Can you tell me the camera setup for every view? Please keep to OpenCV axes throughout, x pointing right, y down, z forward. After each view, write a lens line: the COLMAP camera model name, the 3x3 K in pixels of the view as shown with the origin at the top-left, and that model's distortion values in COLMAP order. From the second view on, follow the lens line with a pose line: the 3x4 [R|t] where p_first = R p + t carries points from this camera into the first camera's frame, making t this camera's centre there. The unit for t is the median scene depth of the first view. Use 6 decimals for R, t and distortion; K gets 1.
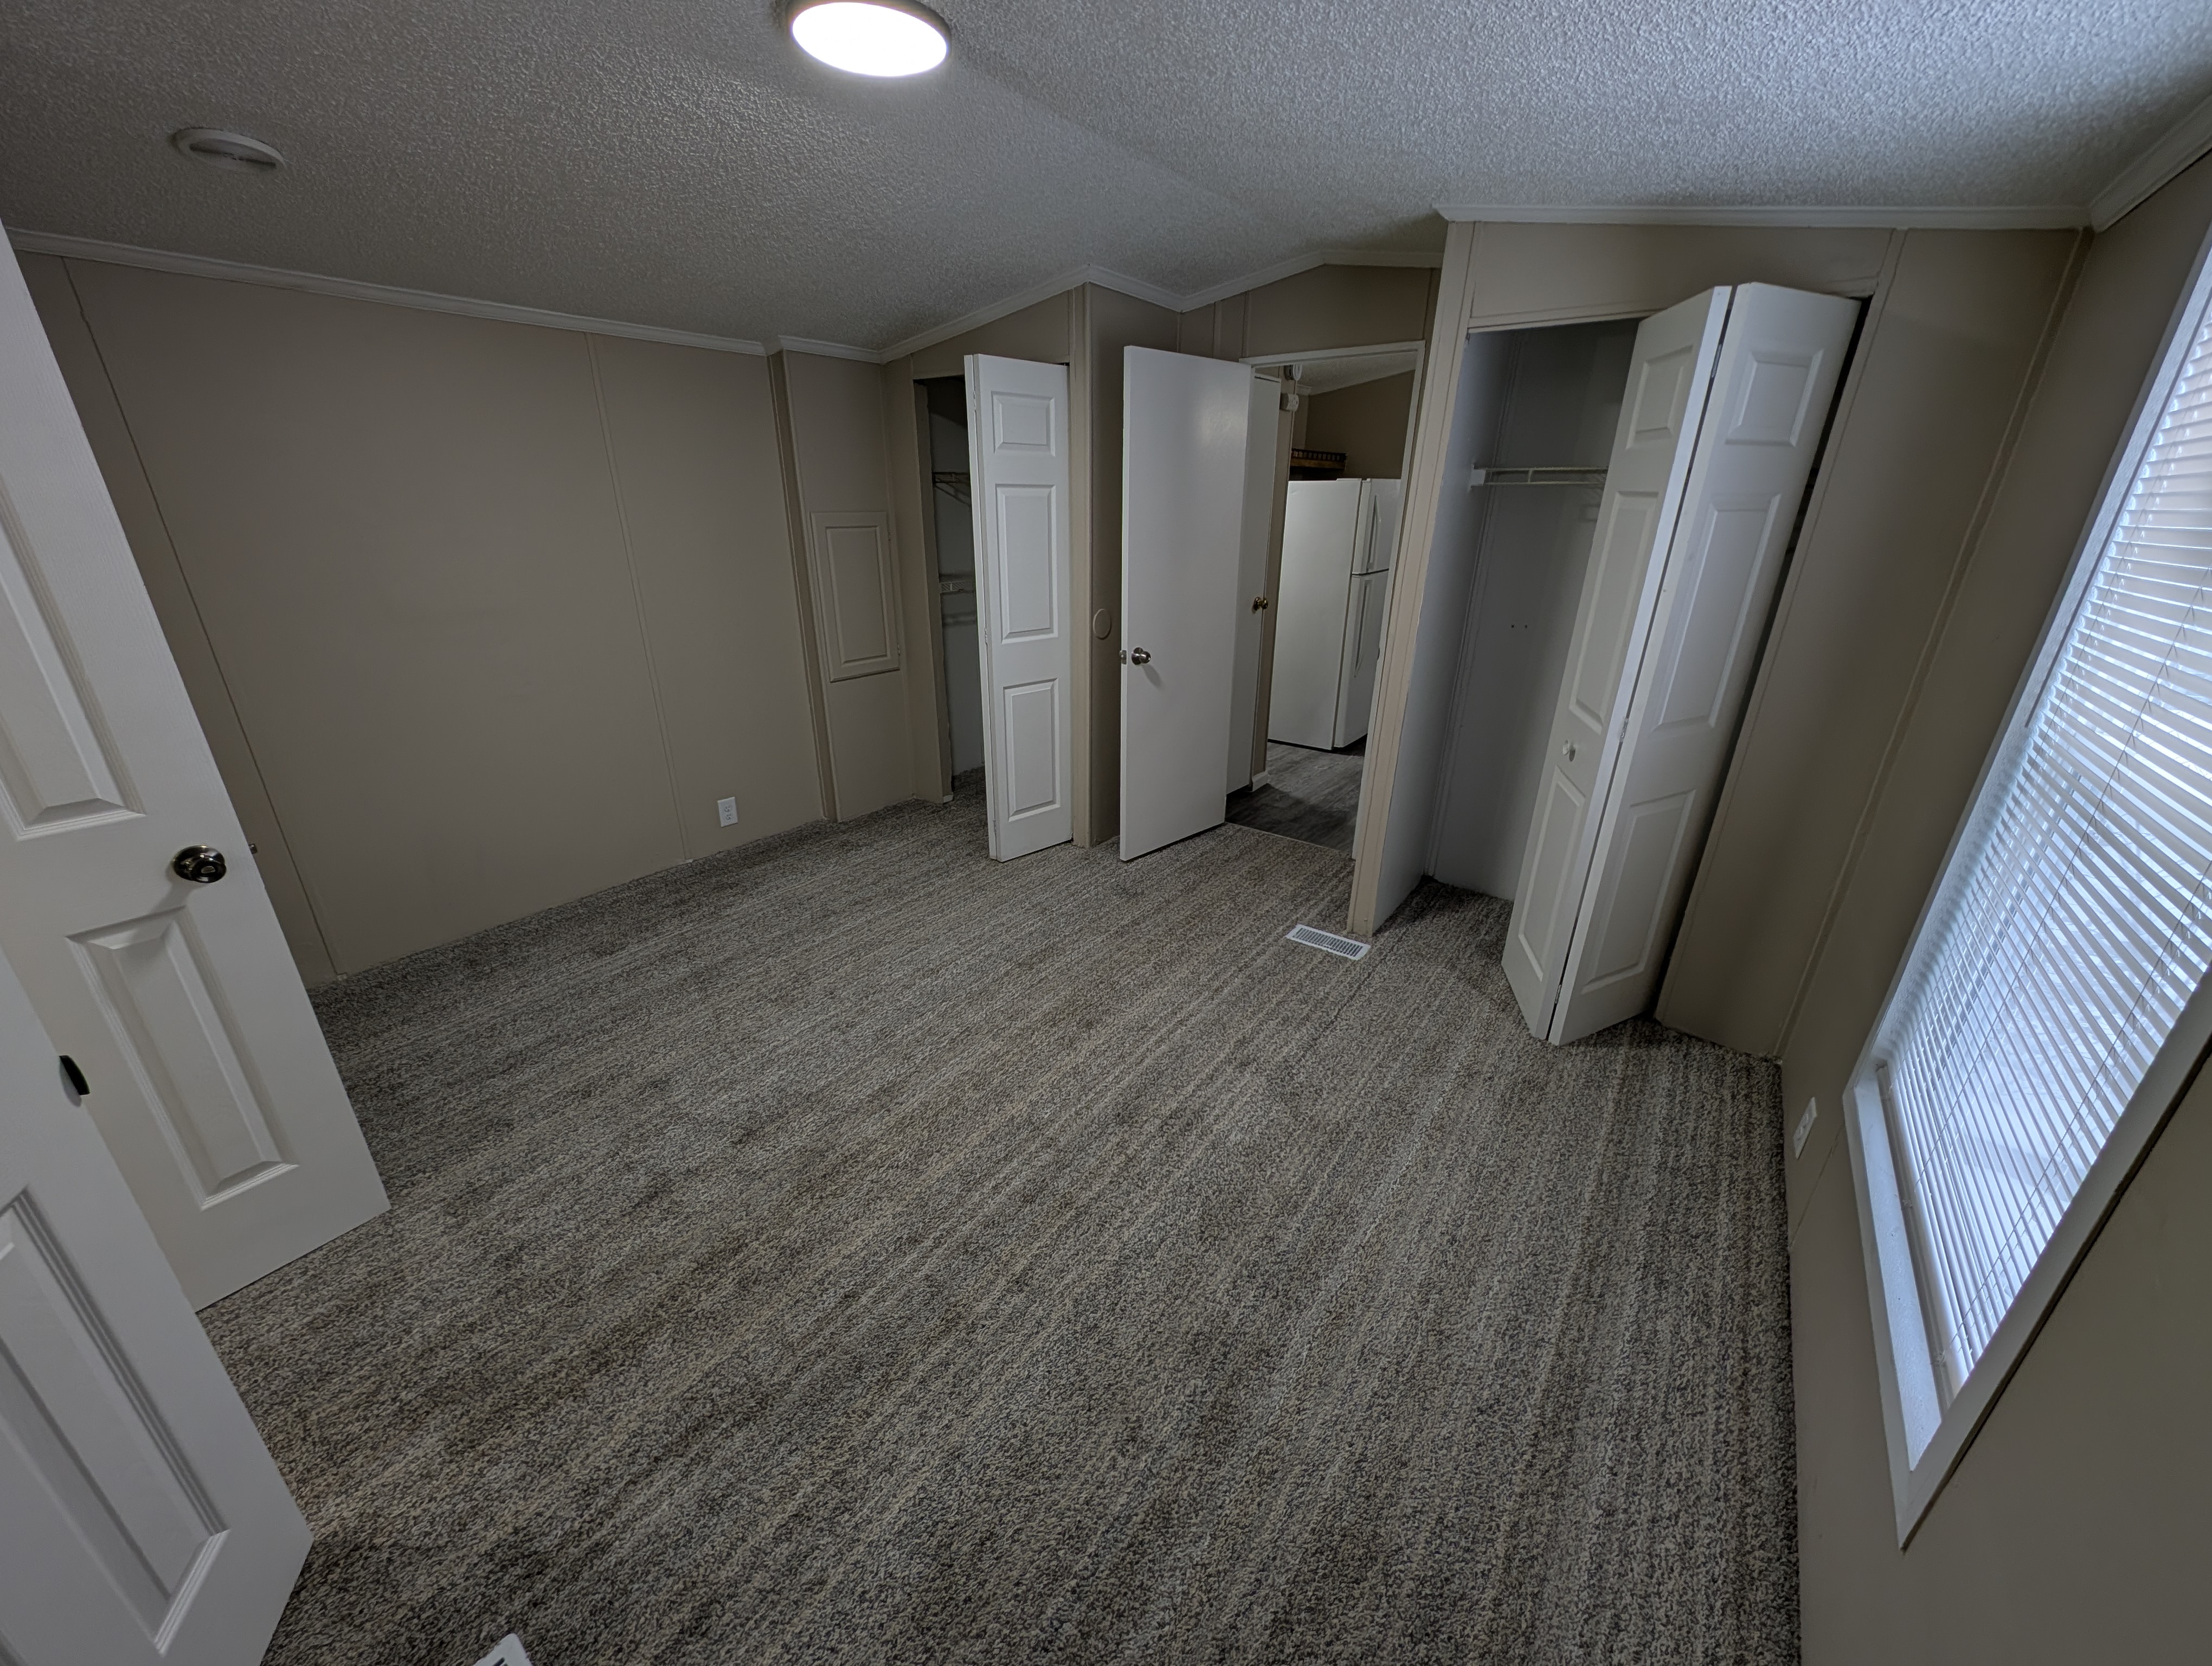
lens RADIAL K [[828.6, 0, 1106.0], [0, 828.6, 833.0], [0, 0, 1]] dist [0.011528, -0.005914]
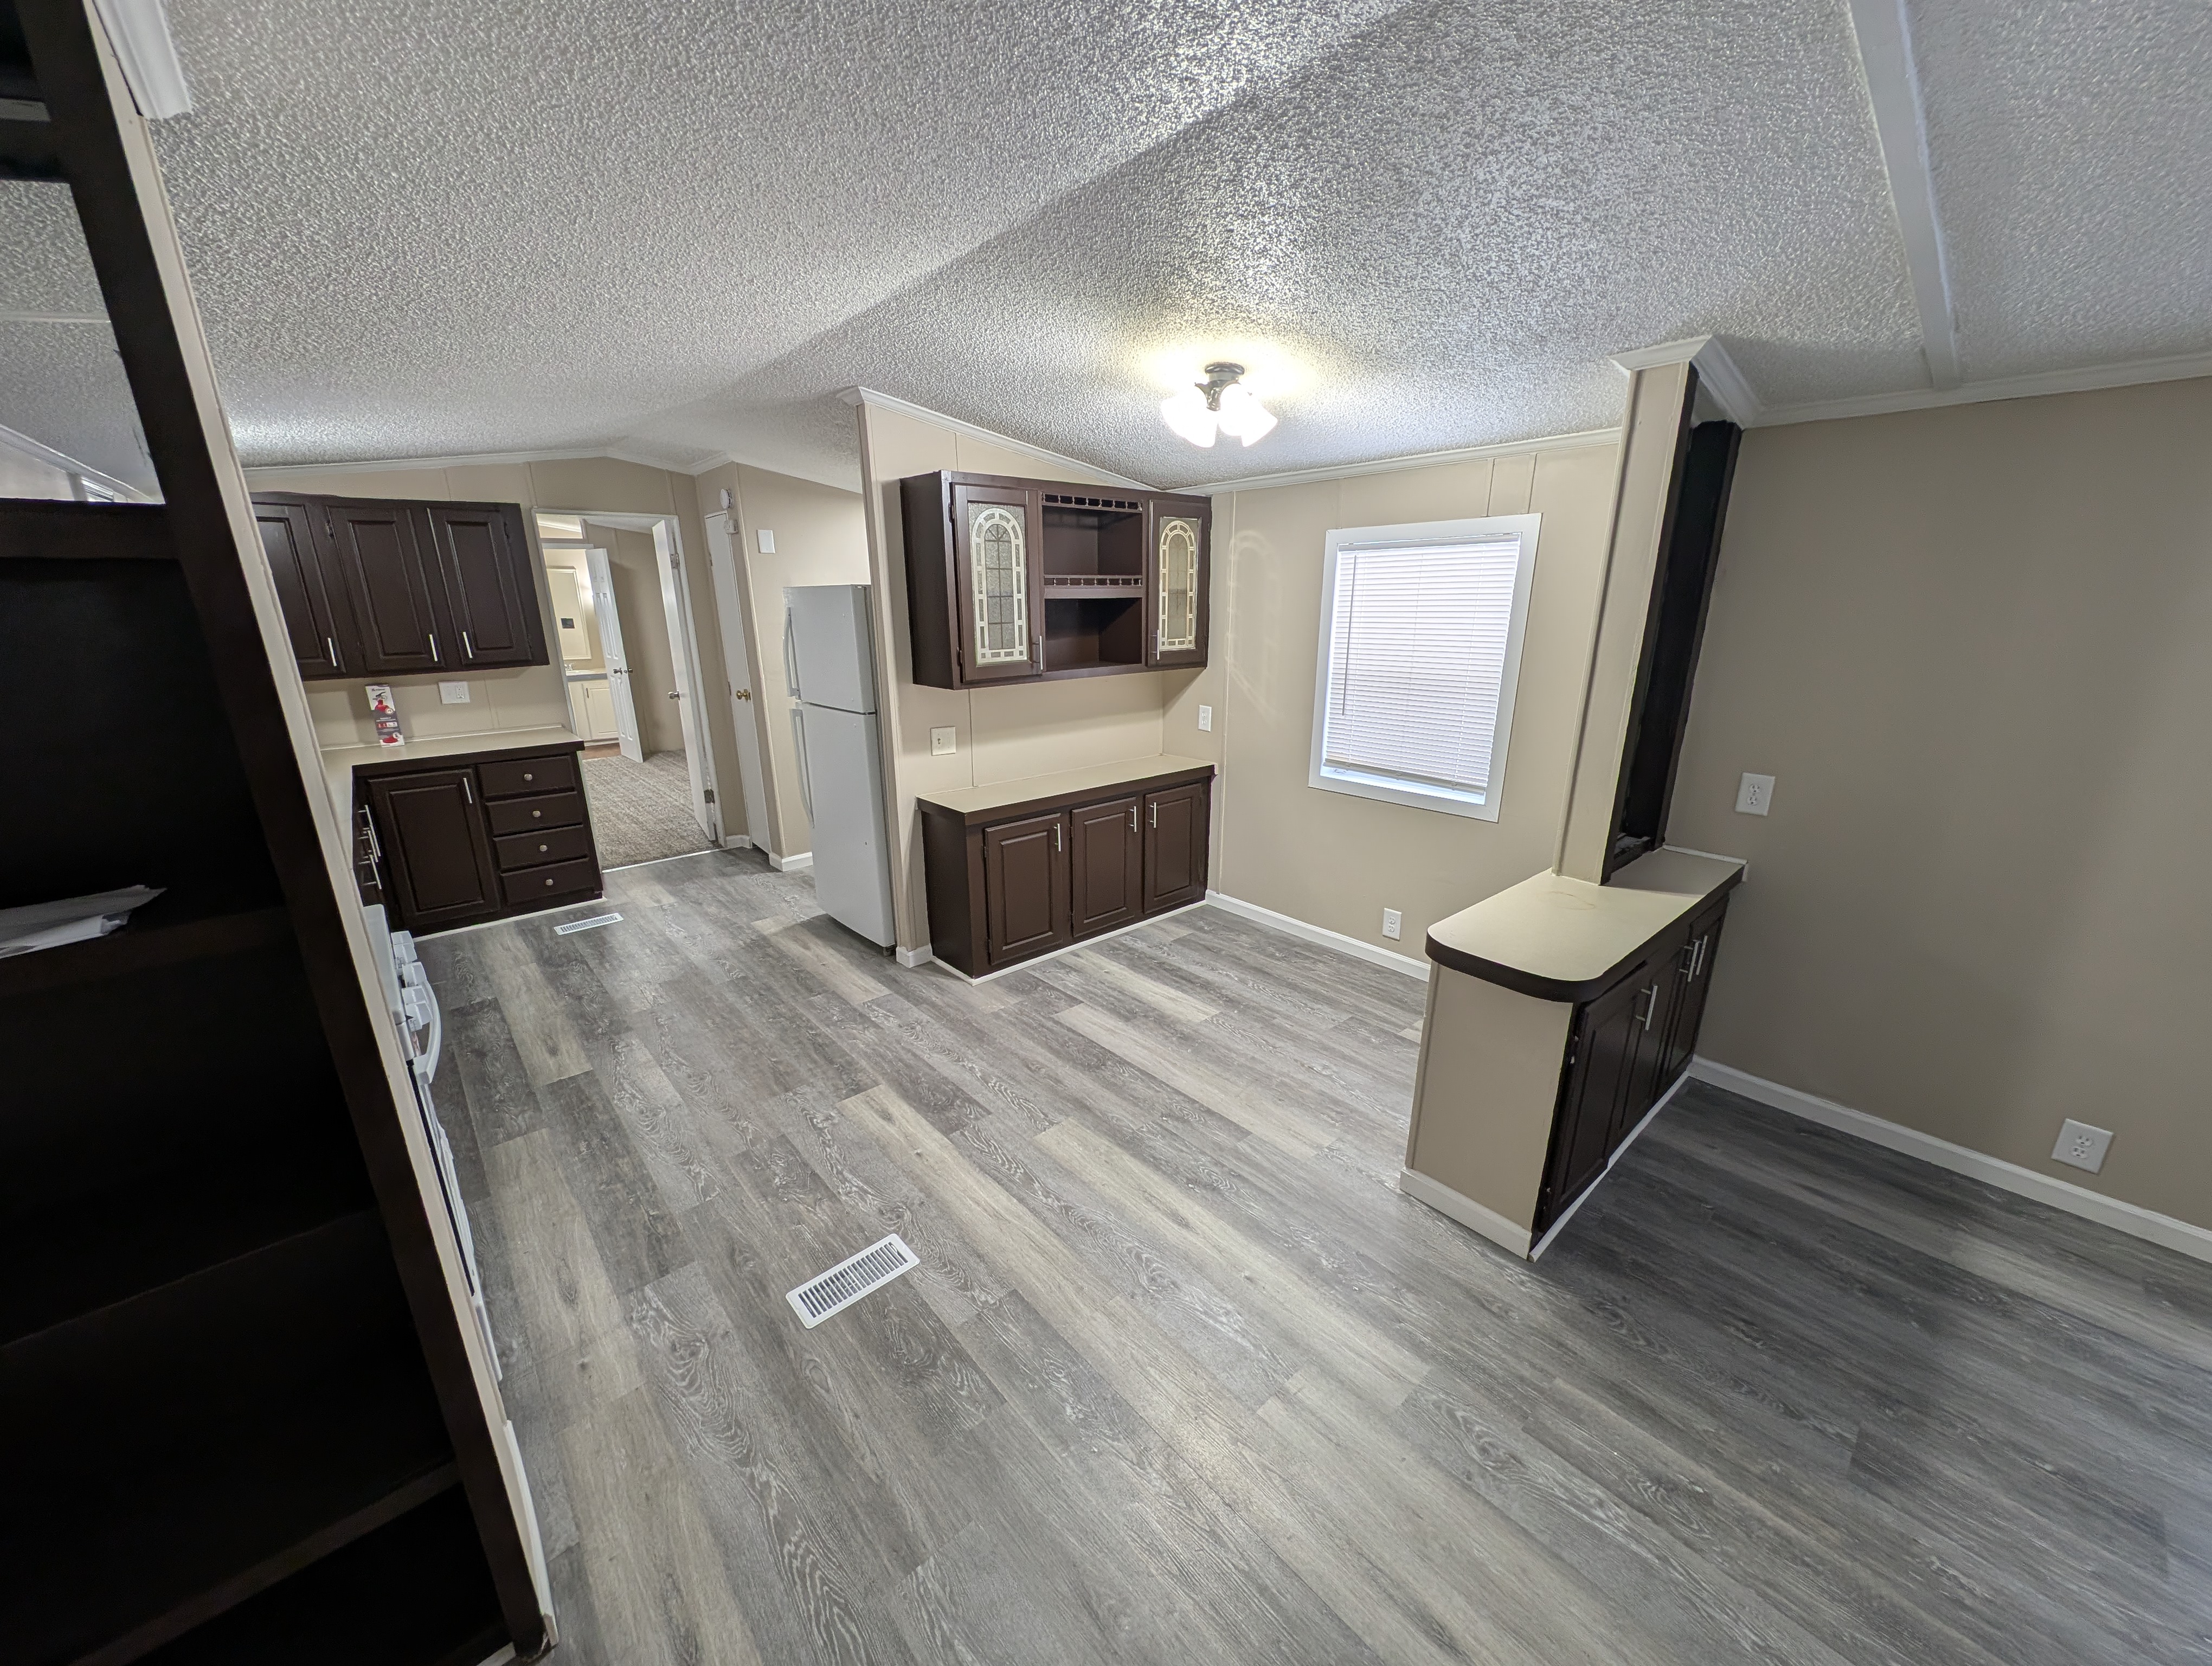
lens RADIAL K [[828.6, 0, 1106.0], [0, 828.6, 833.0], [0, 0, 1]] dist [0.011528, -0.005914]
pose [[-0.216085, 0.270425, -0.938178, 2.060638], [-0.356696, 0.872598, 0.333678, -1.143845], [0.908887, 0.406747, -0.092096, 2.784649]]
